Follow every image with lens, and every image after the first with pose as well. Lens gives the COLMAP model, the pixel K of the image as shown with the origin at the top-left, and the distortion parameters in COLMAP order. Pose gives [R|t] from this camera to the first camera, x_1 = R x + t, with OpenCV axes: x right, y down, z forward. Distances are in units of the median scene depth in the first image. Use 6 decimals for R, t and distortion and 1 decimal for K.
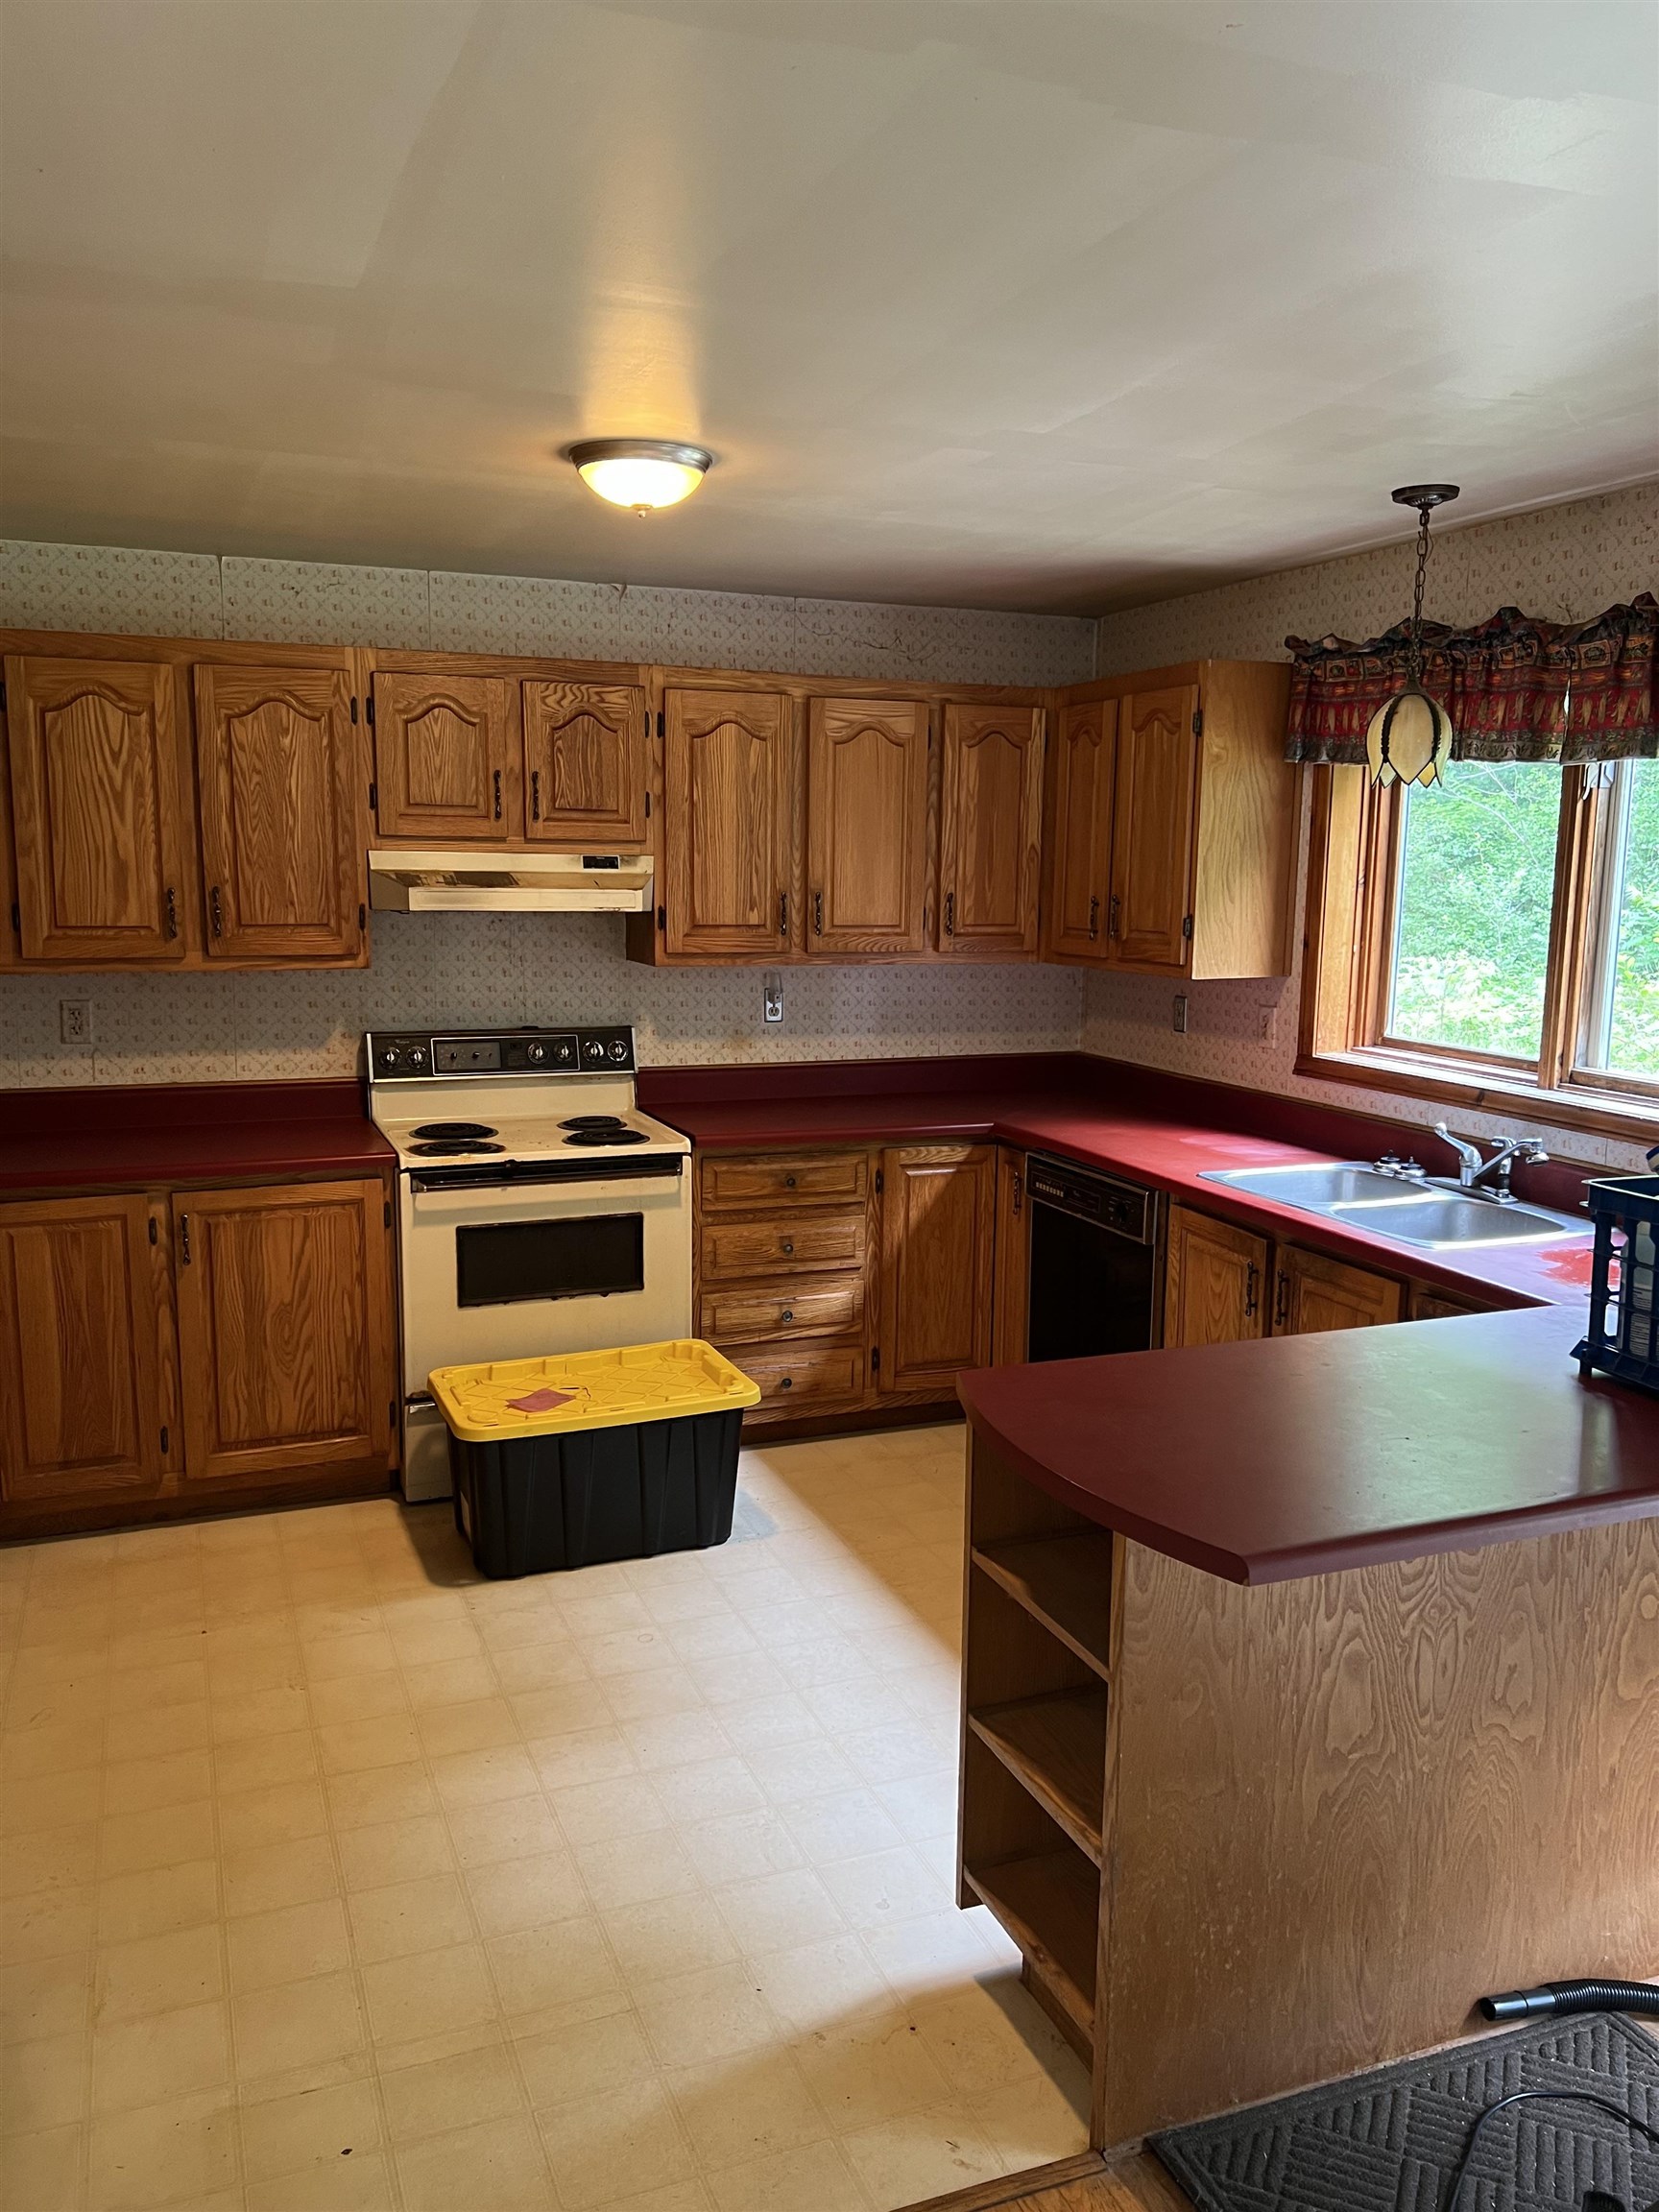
lens RADIAL K [[1673.5, 0, 817.8], [0, 1673.5, 1110.2], [0, 0, 1]] dist [0.017300, -0.006811]
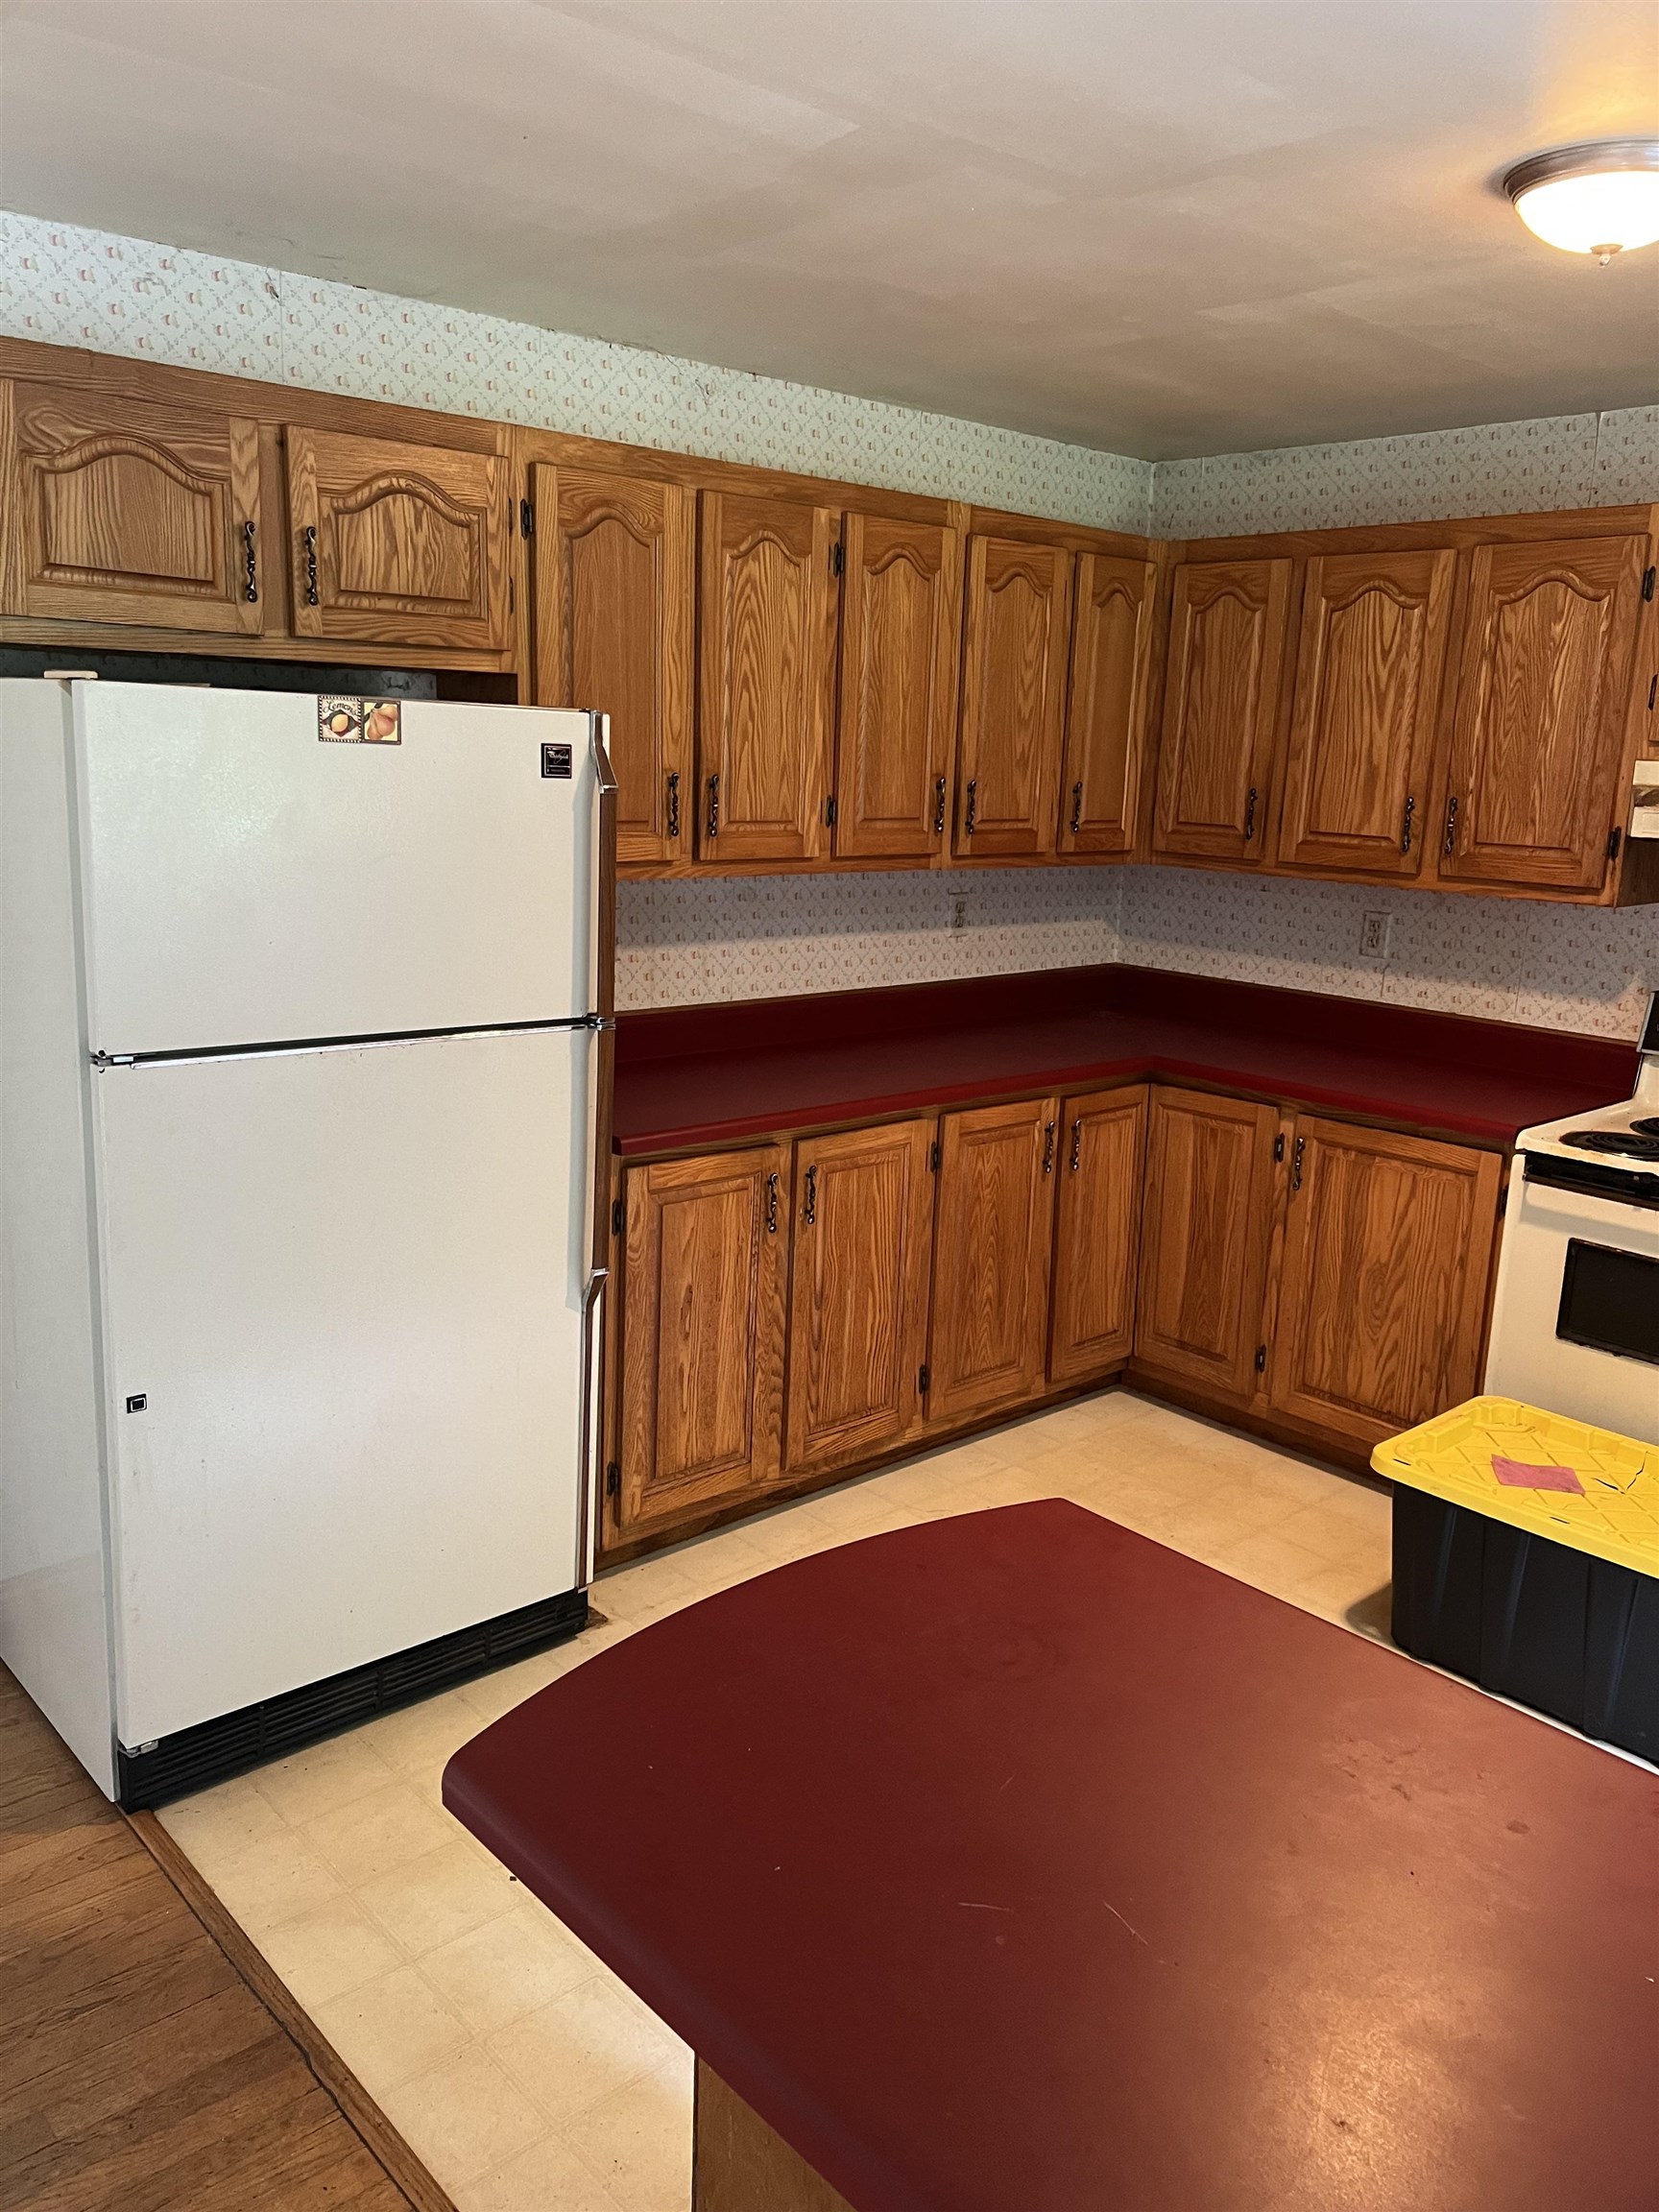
lens RADIAL K [[1673.5, 0, 819.2], [0, 1673.5, 1103.2], [0, 0, 1]] dist [0.017300, -0.006811]
pose [[0.341428, 0.203952, -0.917513, 0.386400], [-0.175344, 0.972858, 0.151005, -0.050927], [0.923408, 0.109323, 0.367922, 0.378397]]
